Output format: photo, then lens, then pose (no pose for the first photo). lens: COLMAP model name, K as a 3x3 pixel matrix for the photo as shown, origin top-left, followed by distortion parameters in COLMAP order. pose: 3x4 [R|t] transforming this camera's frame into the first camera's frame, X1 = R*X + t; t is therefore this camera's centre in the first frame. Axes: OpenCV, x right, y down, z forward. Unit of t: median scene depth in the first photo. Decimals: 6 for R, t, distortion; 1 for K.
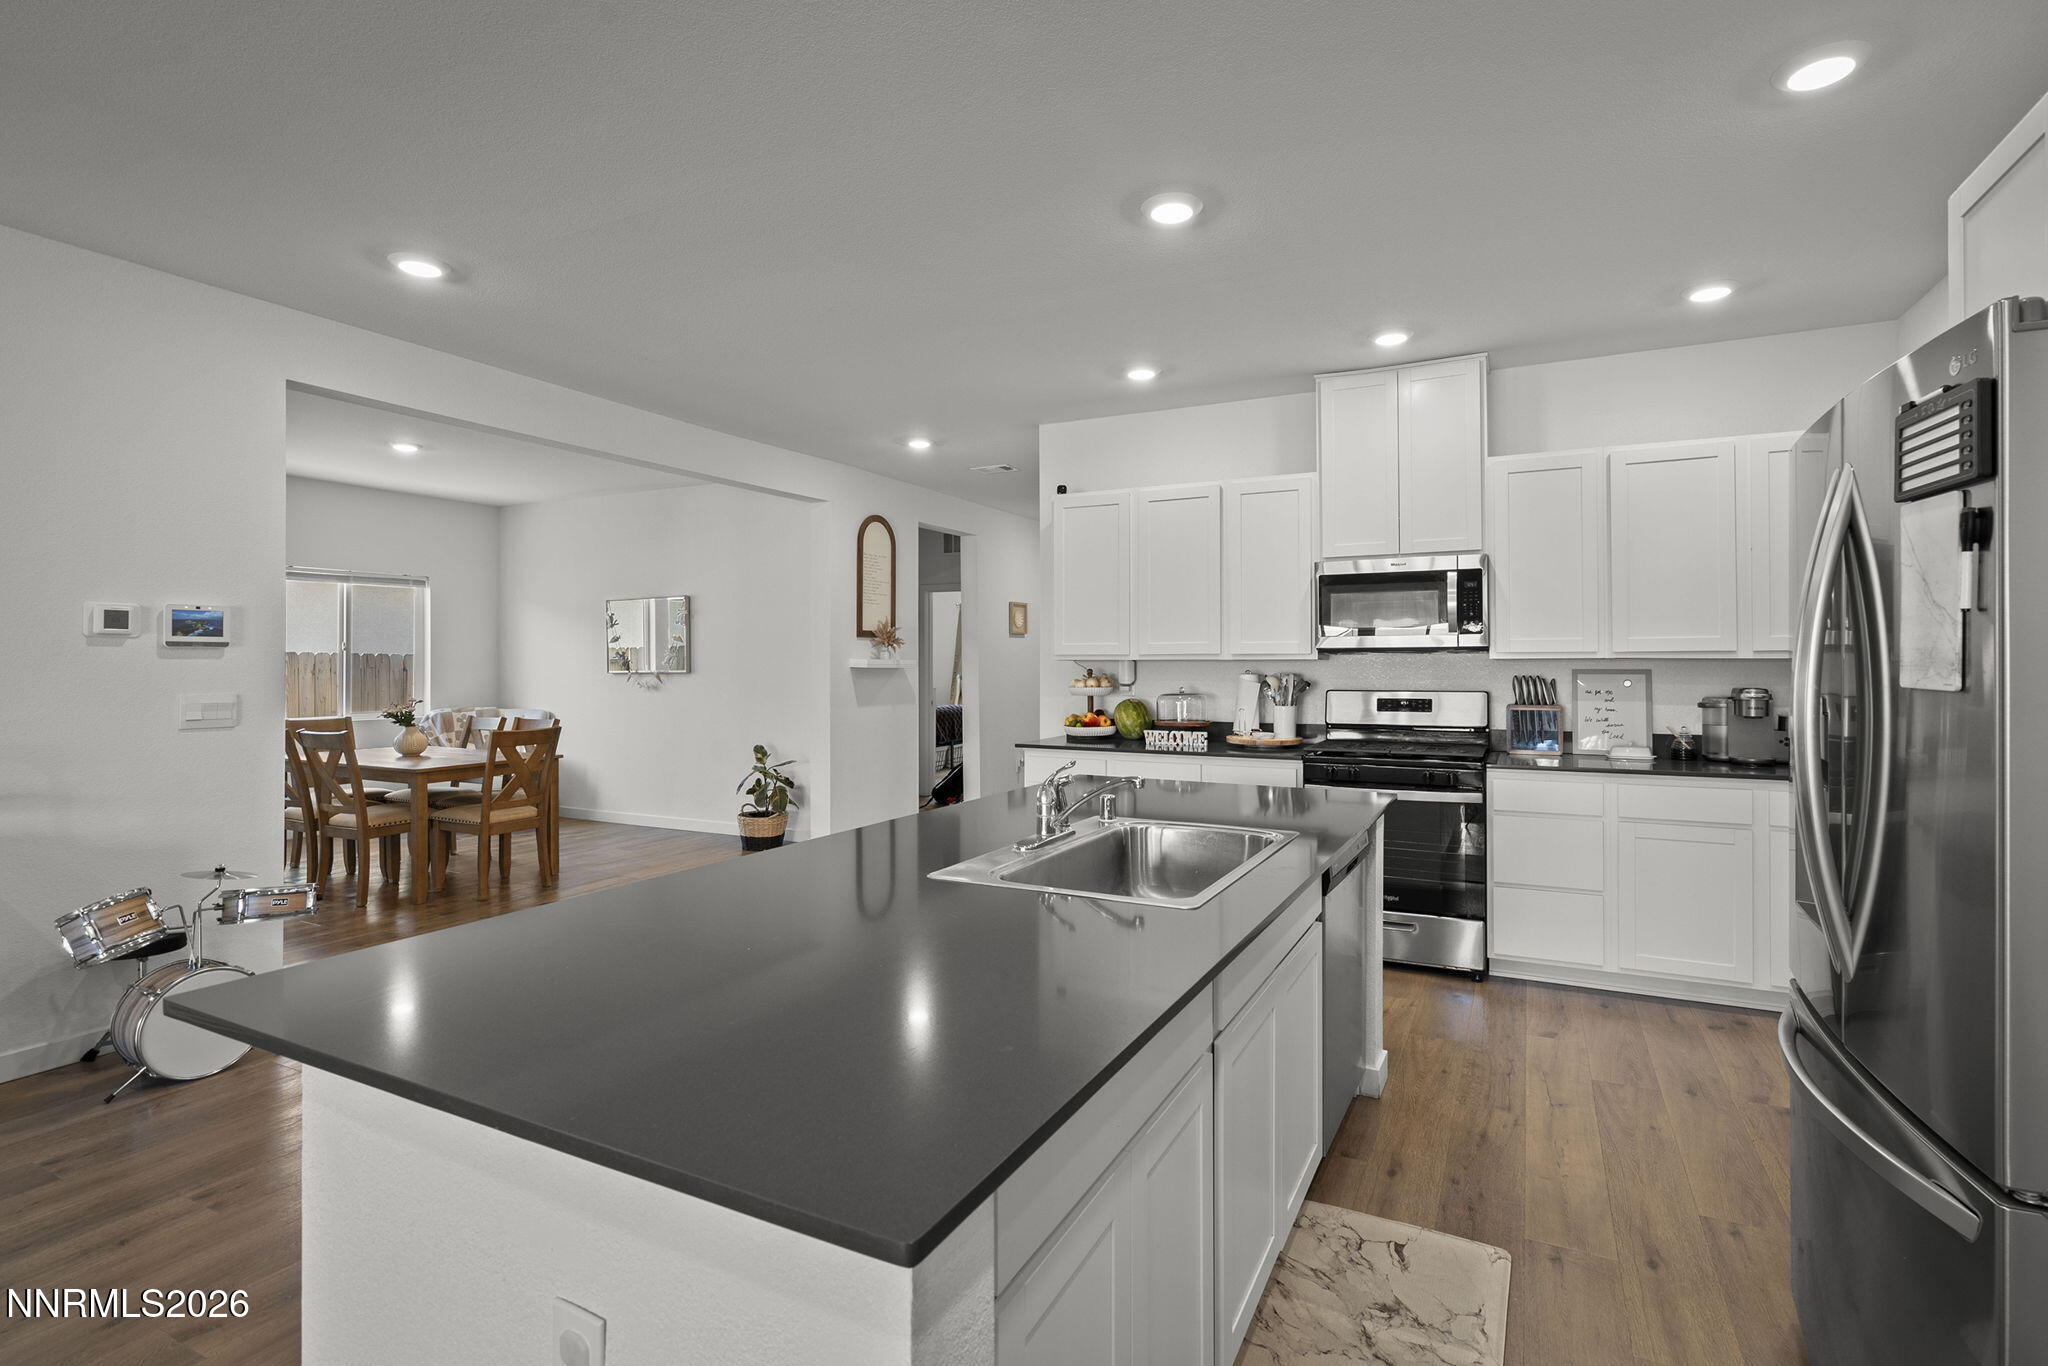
lens RADIAL K [[957.8, 0, 1005.6], [0, 957.8, 656.9], [0, 0, 1]] dist [-0.001373, 0.003069]
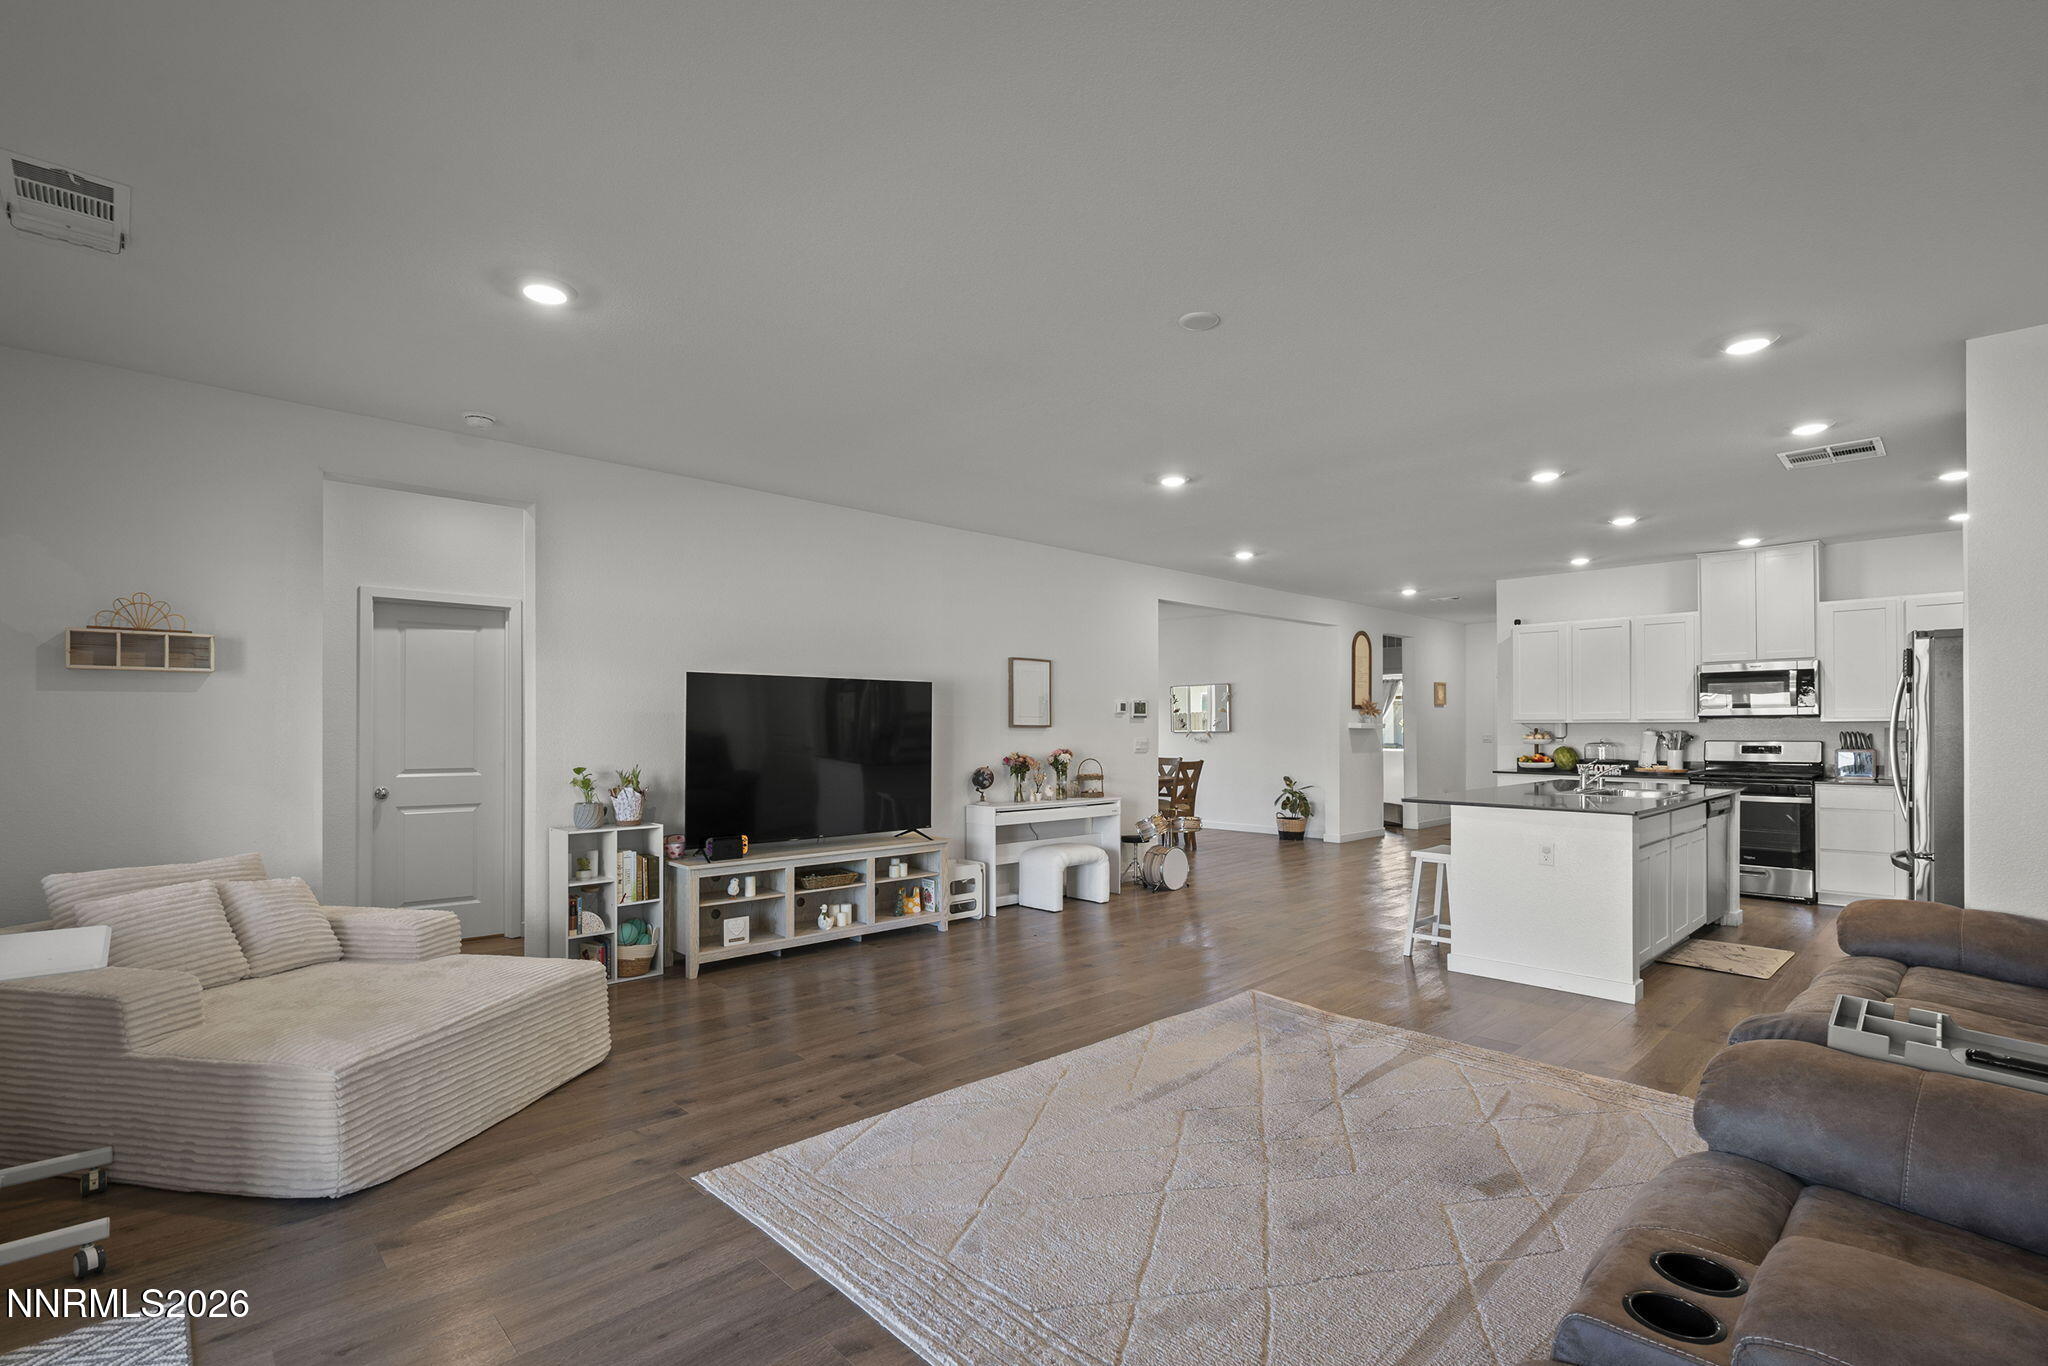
lens RADIAL K [[957.8, 0, 976.8], [0, 957.8, 727.2], [0, 0, 1]] dist [-0.001373, 0.003069]
pose [[0.945333, -0.000572, -0.326107, -0.331832], [0.002100, 0.999988, 0.004334, 0.001459], [0.326100, -0.004782, 0.945323, -1.029027]]
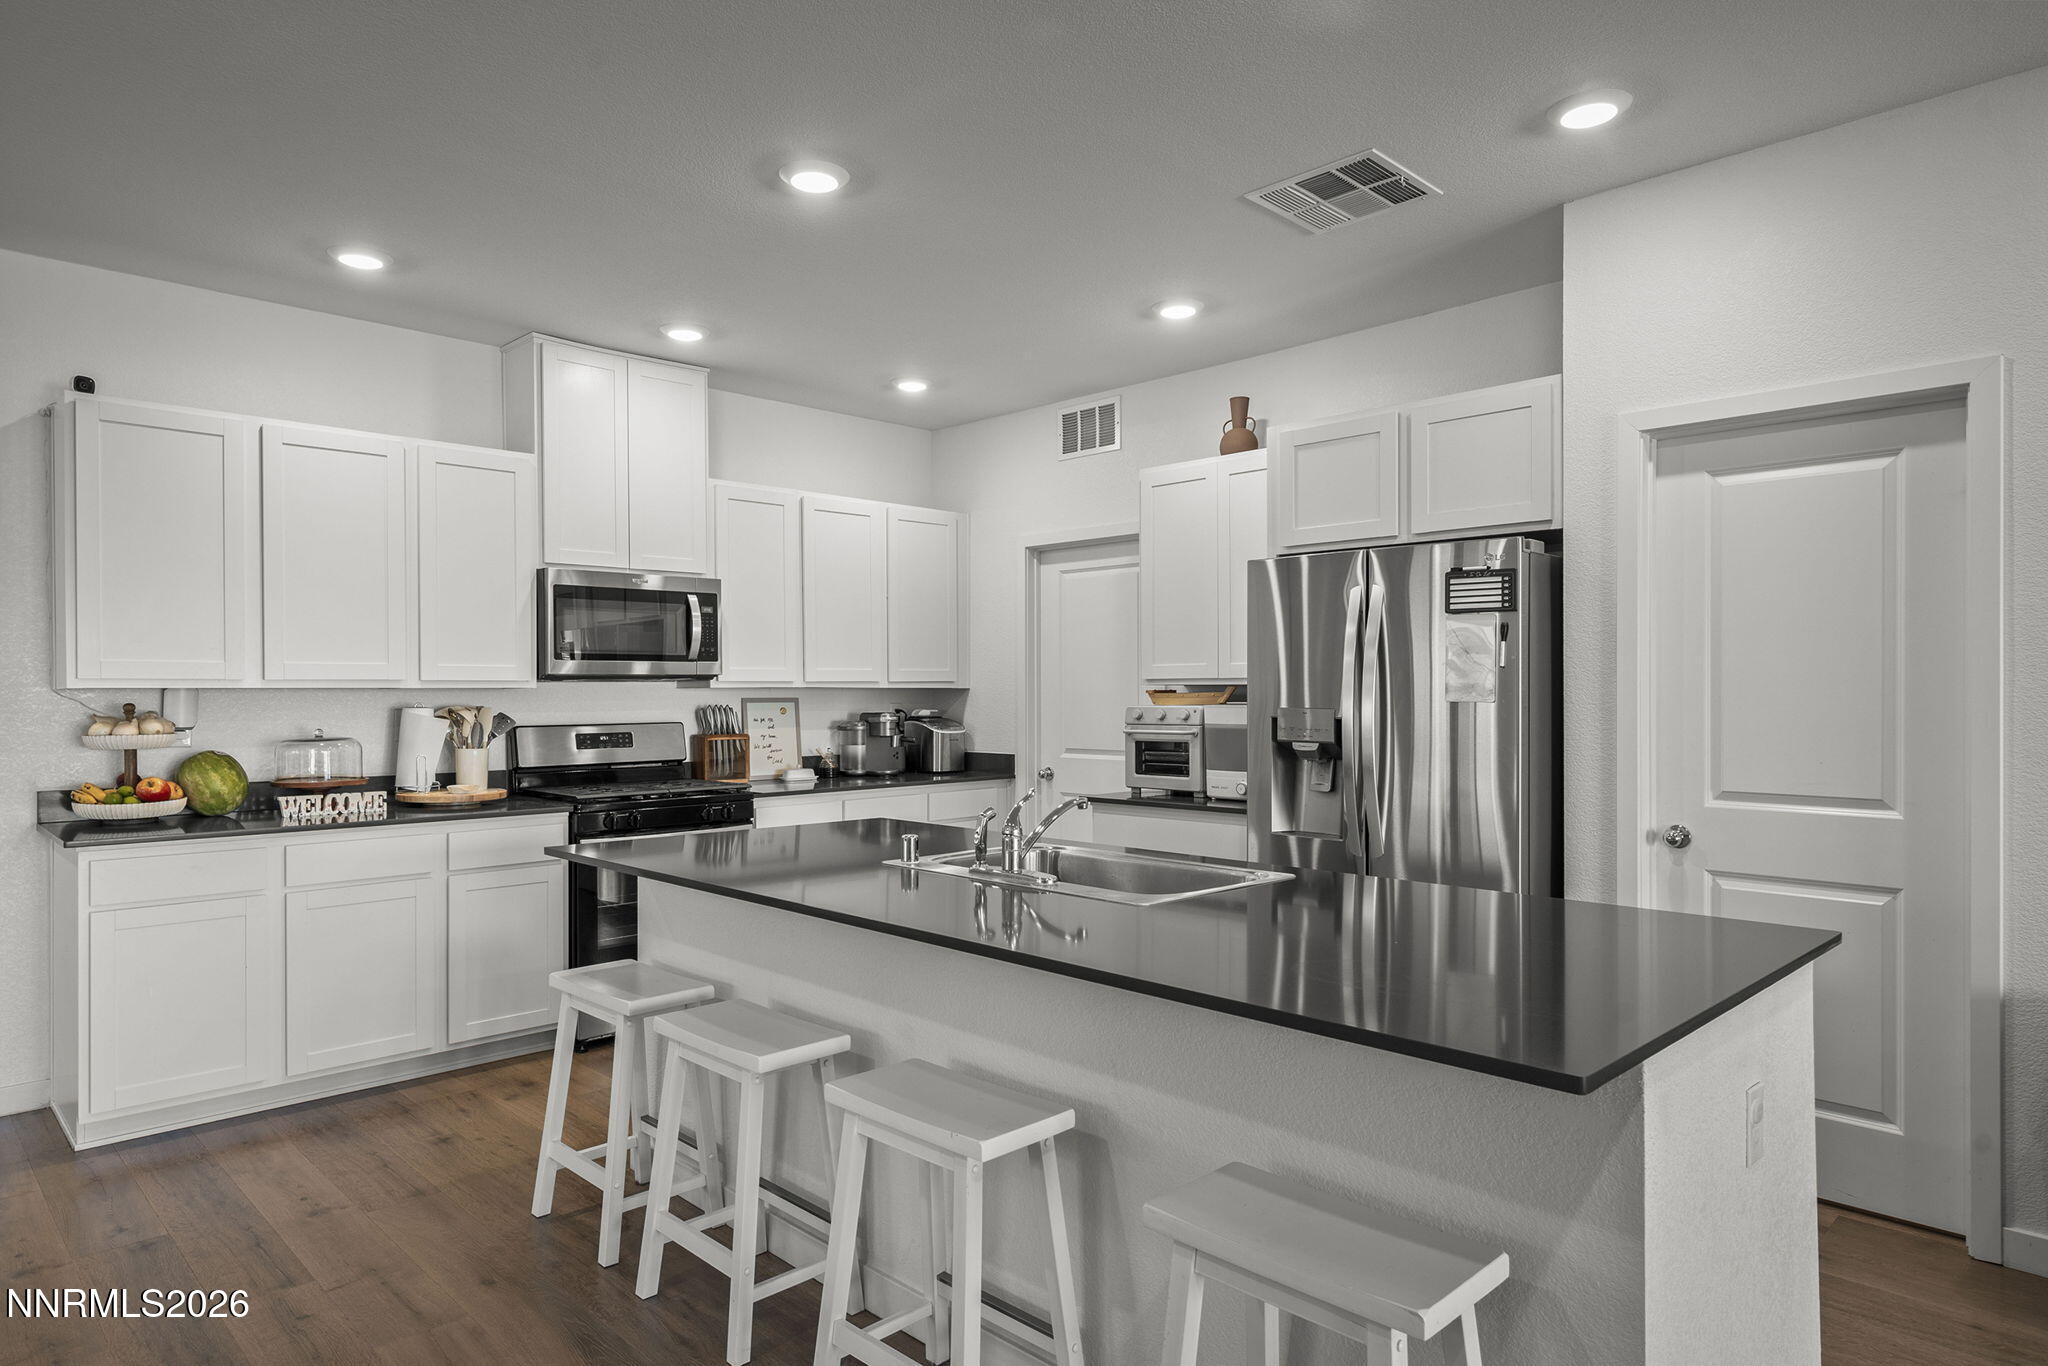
lens RADIAL K [[1287.1, 0, 1017.6], [0, 1287.1, 689.8], [0, 0, 1]] dist [-0.001973, 0.000863]
pose [[0.304822, 0.000647, 0.952409, -0.573484], [-0.002484, 0.999997, 0.000116, 0.003019], [-0.952406, -0.002401, 0.304823, 0.284528]]
